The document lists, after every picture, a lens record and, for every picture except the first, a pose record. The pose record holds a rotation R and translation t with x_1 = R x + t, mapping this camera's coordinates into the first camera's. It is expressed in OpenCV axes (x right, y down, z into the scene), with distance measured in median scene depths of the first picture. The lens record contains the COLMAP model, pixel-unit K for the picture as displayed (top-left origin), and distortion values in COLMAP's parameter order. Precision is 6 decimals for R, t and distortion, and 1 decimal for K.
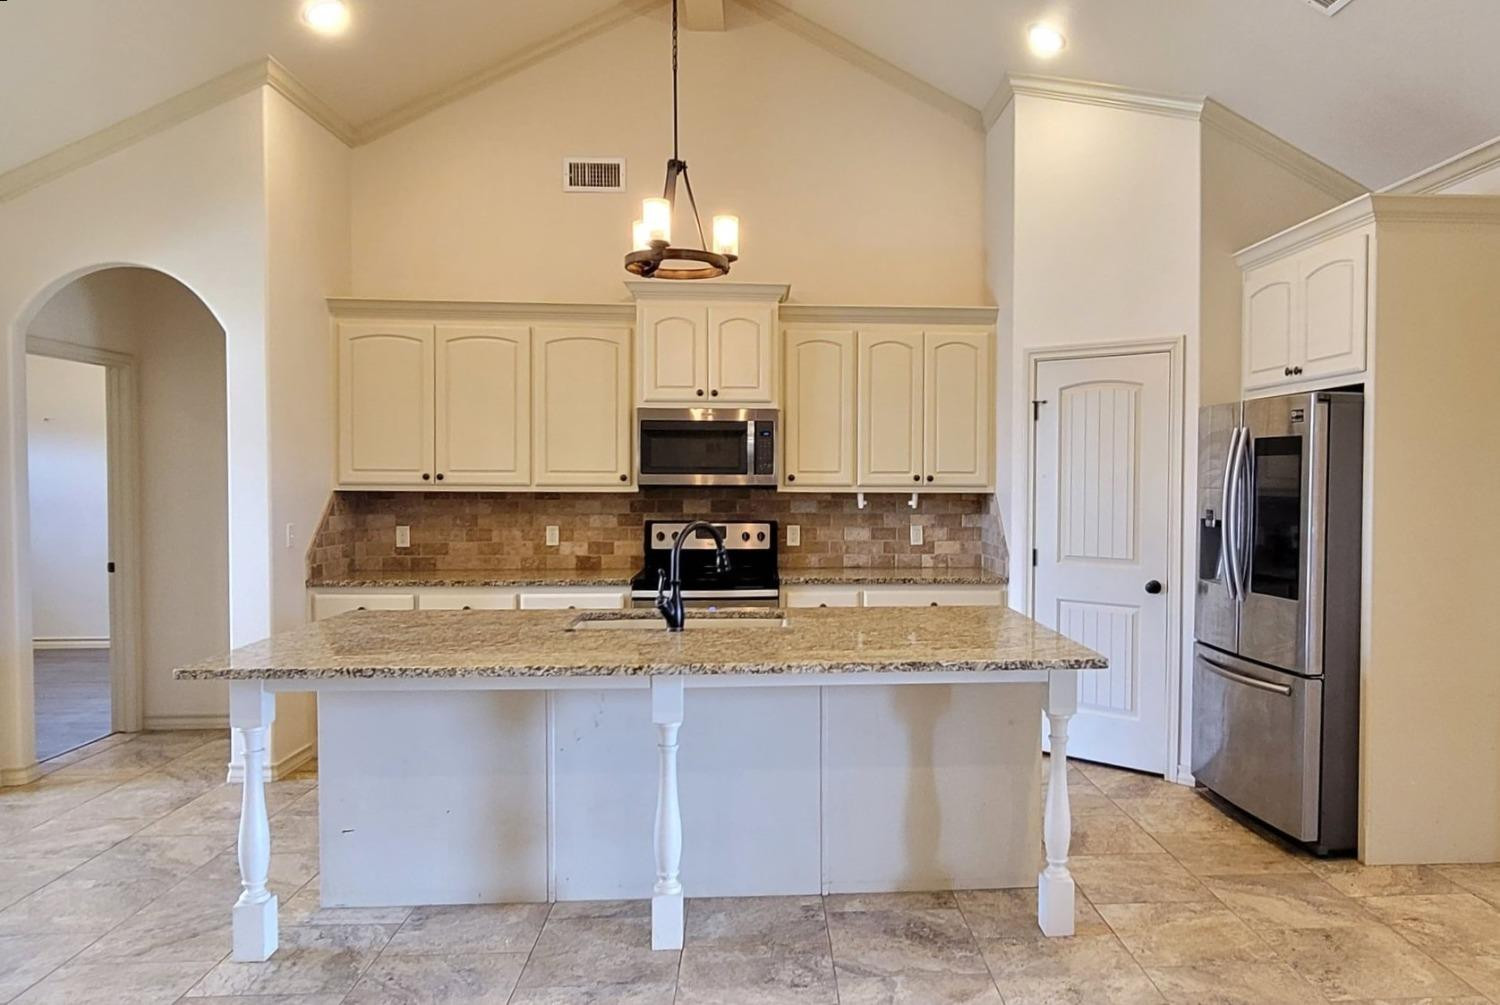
lens RADIAL K [[1030.0, 0, 794.5], [0, 1030.0, 503.7], [0, 0, 1]] dist [0.002584, -0.010891]
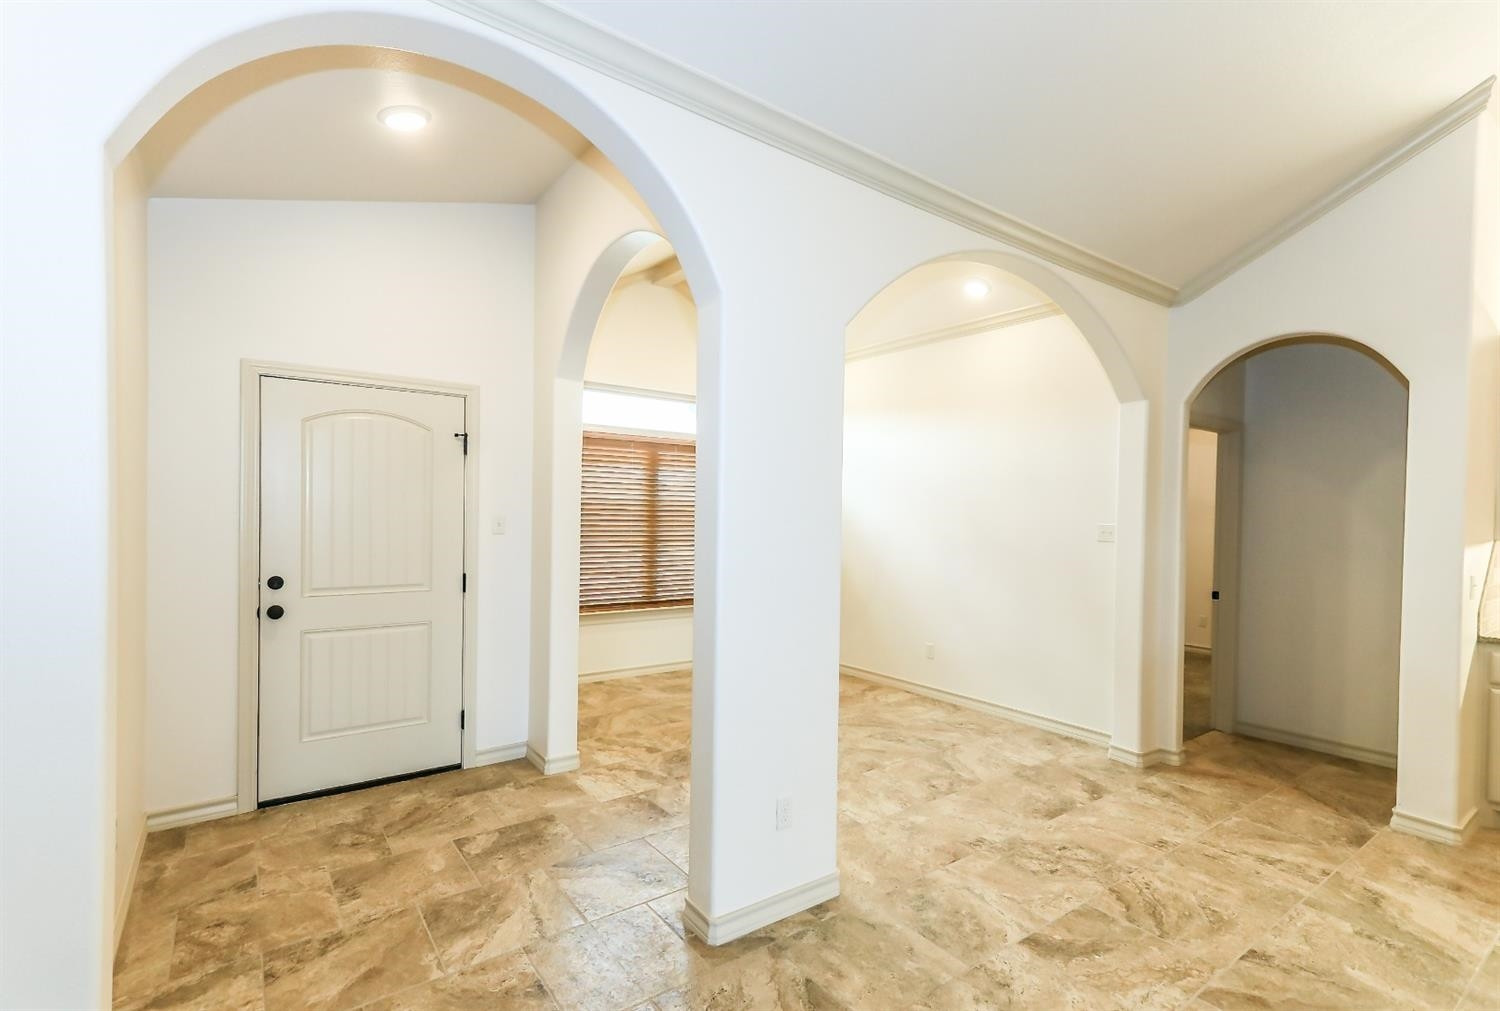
lens RADIAL K [[704.2, 0, 740.9], [0, 704.2, 524.9], [0, 0, 1]] dist [0.018439, -0.000316]
pose [[0.522264, 0.022783, -0.852480, -0.290429], [-0.039334, 0.999223, 0.002607, -0.002144], [0.851876, 0.032170, 0.522754, 0.081374]]
